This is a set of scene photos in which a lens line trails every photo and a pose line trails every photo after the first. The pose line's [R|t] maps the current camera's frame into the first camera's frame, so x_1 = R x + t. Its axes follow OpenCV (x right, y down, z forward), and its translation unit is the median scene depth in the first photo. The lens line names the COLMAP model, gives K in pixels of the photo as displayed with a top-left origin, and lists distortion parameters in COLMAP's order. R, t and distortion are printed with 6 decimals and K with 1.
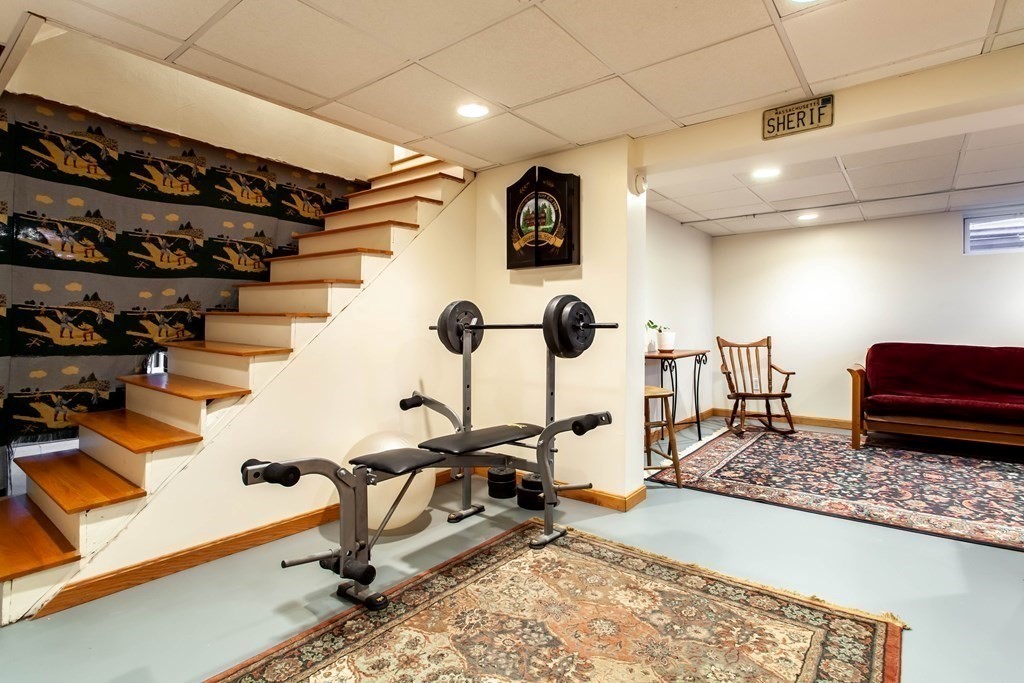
lens RADIAL K [[494.9, 0, 512.0], [0, 494.9, 332.6], [0, 0, 1]] dist [0.002045, -0.000225]
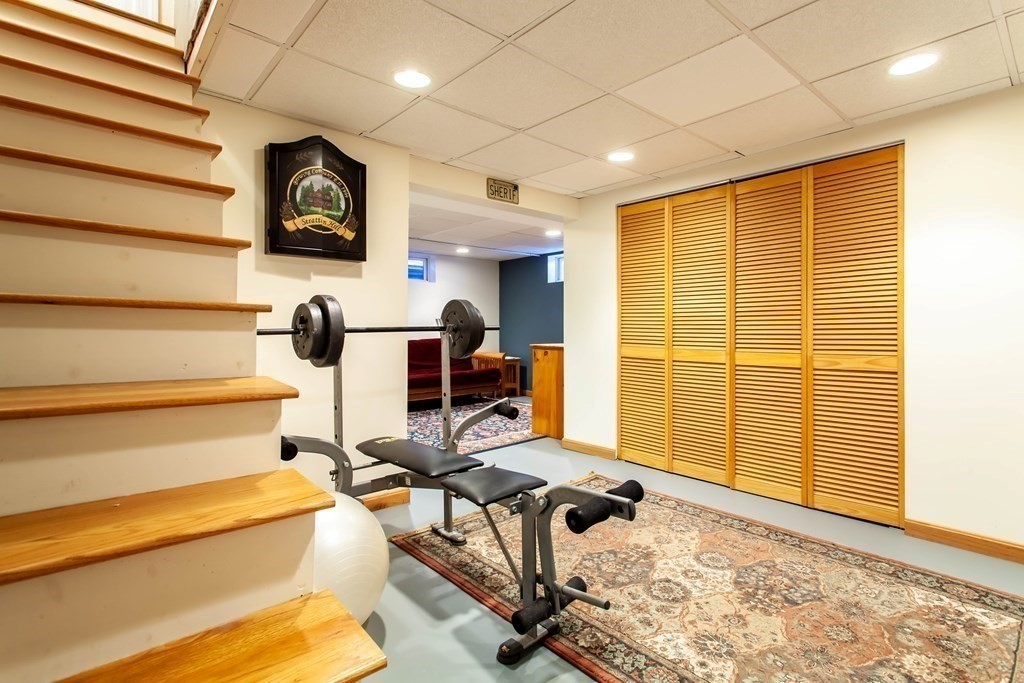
lens RADIAL K [[494.9, 0, 510.2], [0, 494.9, 338.0], [0, 0, 1]] dist [0.002045, -0.000225]
pose [[0.191130, -0.022573, 0.981305, -0.896823], [0.013633, 0.999700, 0.020341, -0.012819], [-0.981470, 0.009490, 0.191381, 0.670575]]
